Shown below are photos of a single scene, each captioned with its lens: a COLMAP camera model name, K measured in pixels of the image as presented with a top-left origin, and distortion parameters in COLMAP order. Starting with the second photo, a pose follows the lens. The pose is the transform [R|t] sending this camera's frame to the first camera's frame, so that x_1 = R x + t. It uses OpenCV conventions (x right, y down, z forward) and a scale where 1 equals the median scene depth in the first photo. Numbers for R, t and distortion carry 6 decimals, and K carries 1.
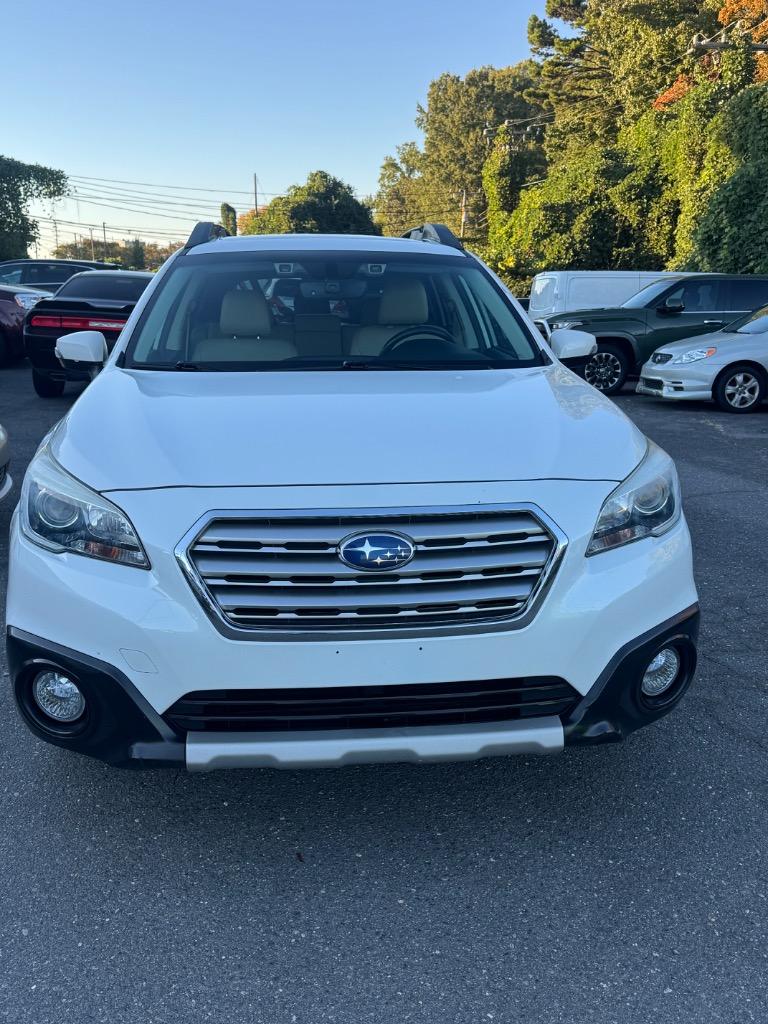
lens RADIAL K [[969.5, 0, 377.0], [0, 969.5, 500.7], [0, 0, 1]] dist [0.023276, 0.000000]
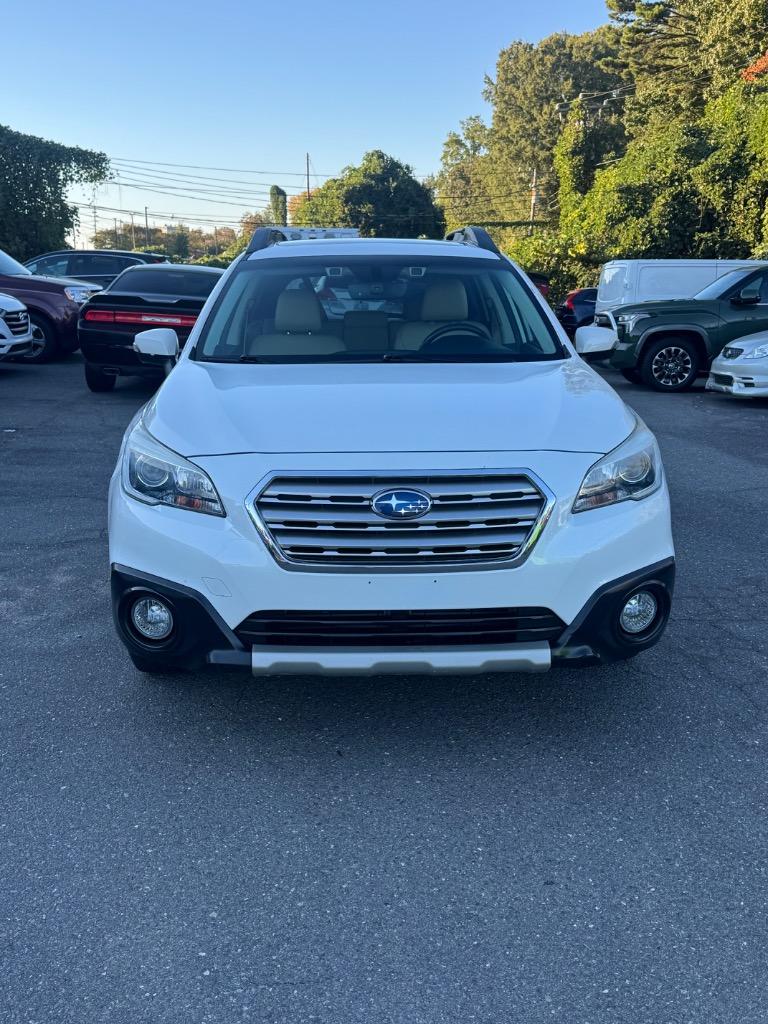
lens RADIAL K [[1072.4, 0, 369.0], [0, 1072.4, 503.0], [0, 0, 1]] dist [0.029419, 0.000000]
pose [[0.997930, 0.011197, -0.063333, 0.039123], [-0.011619, 0.999913, -0.006295, 0.050793], [0.063257, 0.007018, 0.997973, -0.345248]]
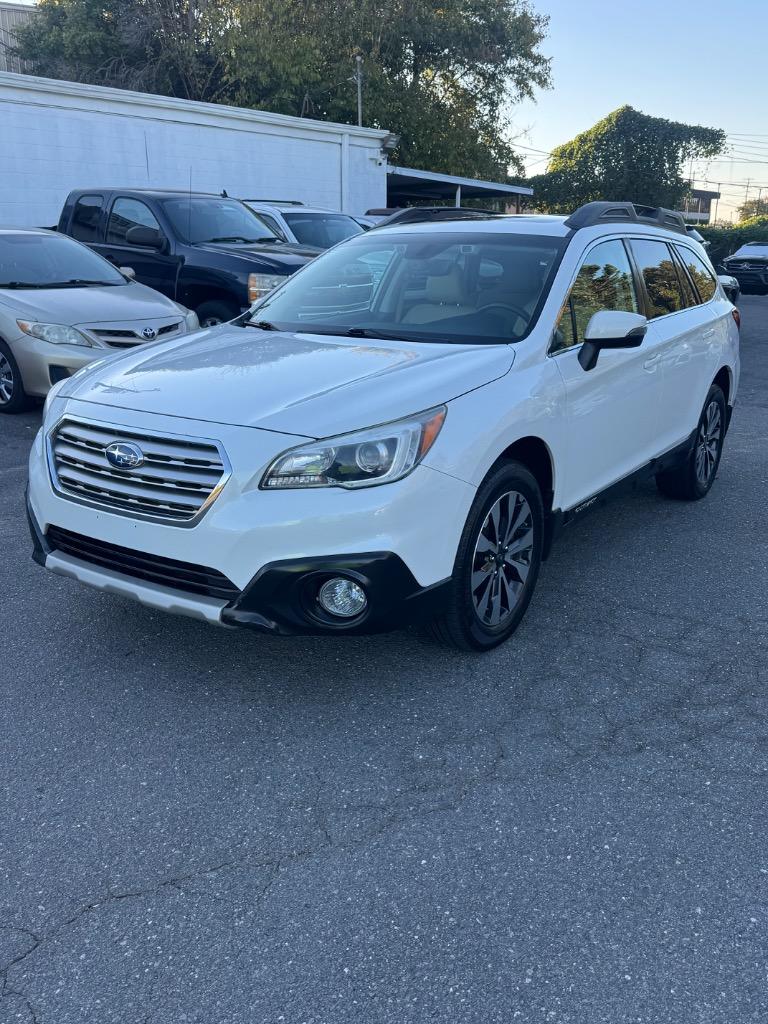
lens RADIAL K [[891.9, 0, 375.3], [0, 891.9, 518.1], [0, 0, 1]] dist [0.038301, -0.015737]
pose [[0.766582, 0.197404, -0.611051, 0.975079], [-0.146374, 0.980242, 0.133043, -0.078681], [0.625242, -0.012547, 0.780330, 0.142726]]
